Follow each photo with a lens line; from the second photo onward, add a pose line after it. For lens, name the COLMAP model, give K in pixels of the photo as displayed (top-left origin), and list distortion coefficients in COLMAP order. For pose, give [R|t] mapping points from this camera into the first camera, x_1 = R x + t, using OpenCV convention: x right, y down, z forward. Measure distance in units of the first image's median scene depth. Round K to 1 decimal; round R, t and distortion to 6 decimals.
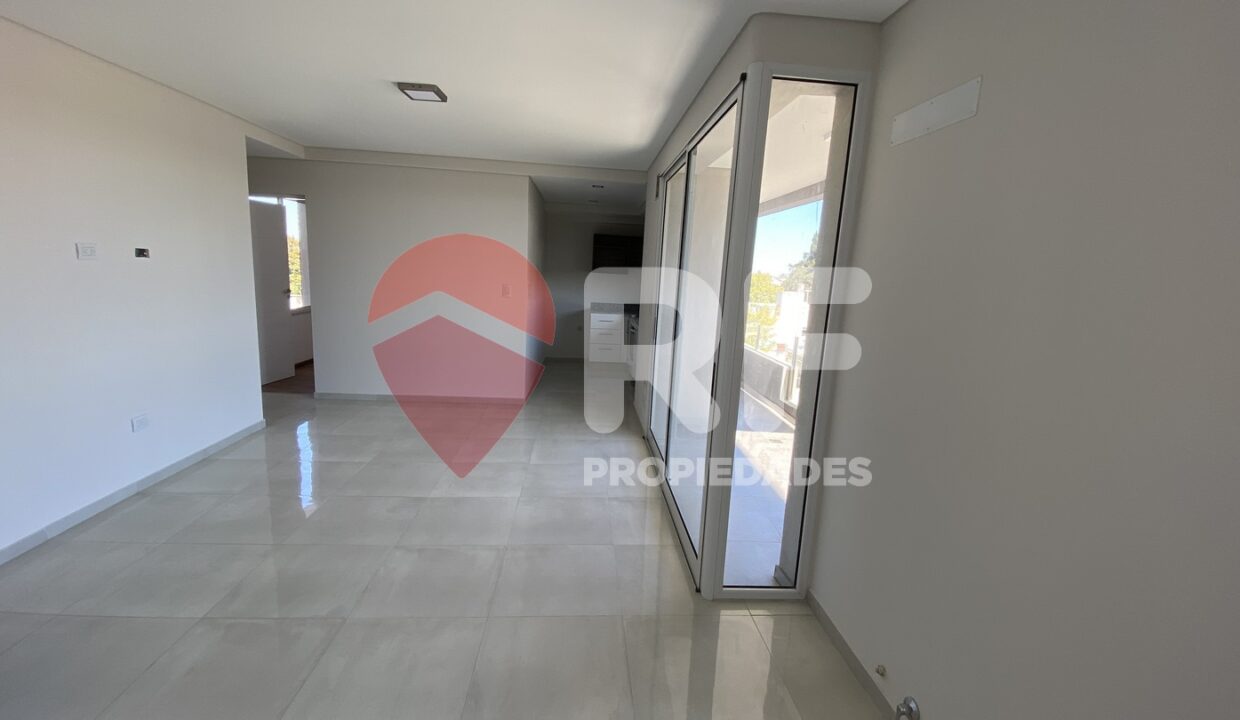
lens RADIAL K [[522.0, 0, 620.0], [0, 522.0, 360.0], [0, 0, 1]] dist [-0.015853, -0.000153]
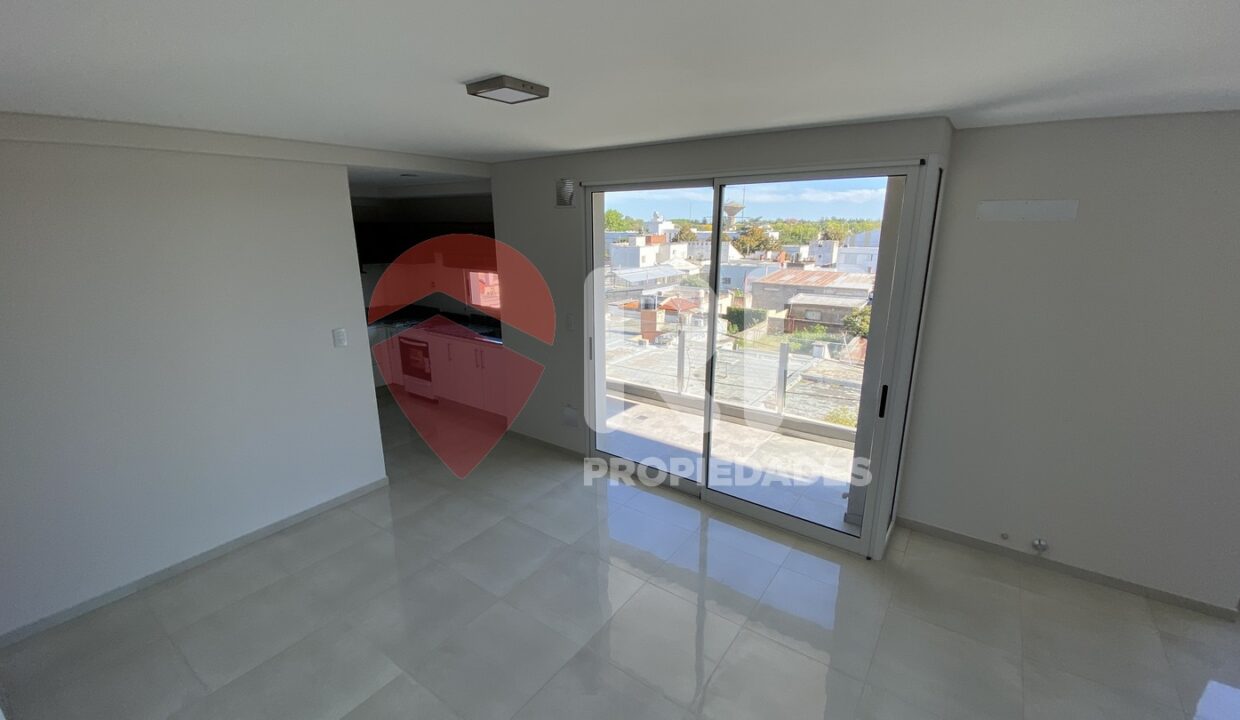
lens RADIAL K [[522.0, 0, 620.0], [0, 522.0, 360.0], [0, 0, 1]] dist [-0.015853, -0.000153]
pose [[0.640883, -0.247829, 0.726533, -0.654380], [0.167238, 0.968794, 0.182944, -0.226565], [-0.749200, 0.004258, 0.662330, 0.382767]]
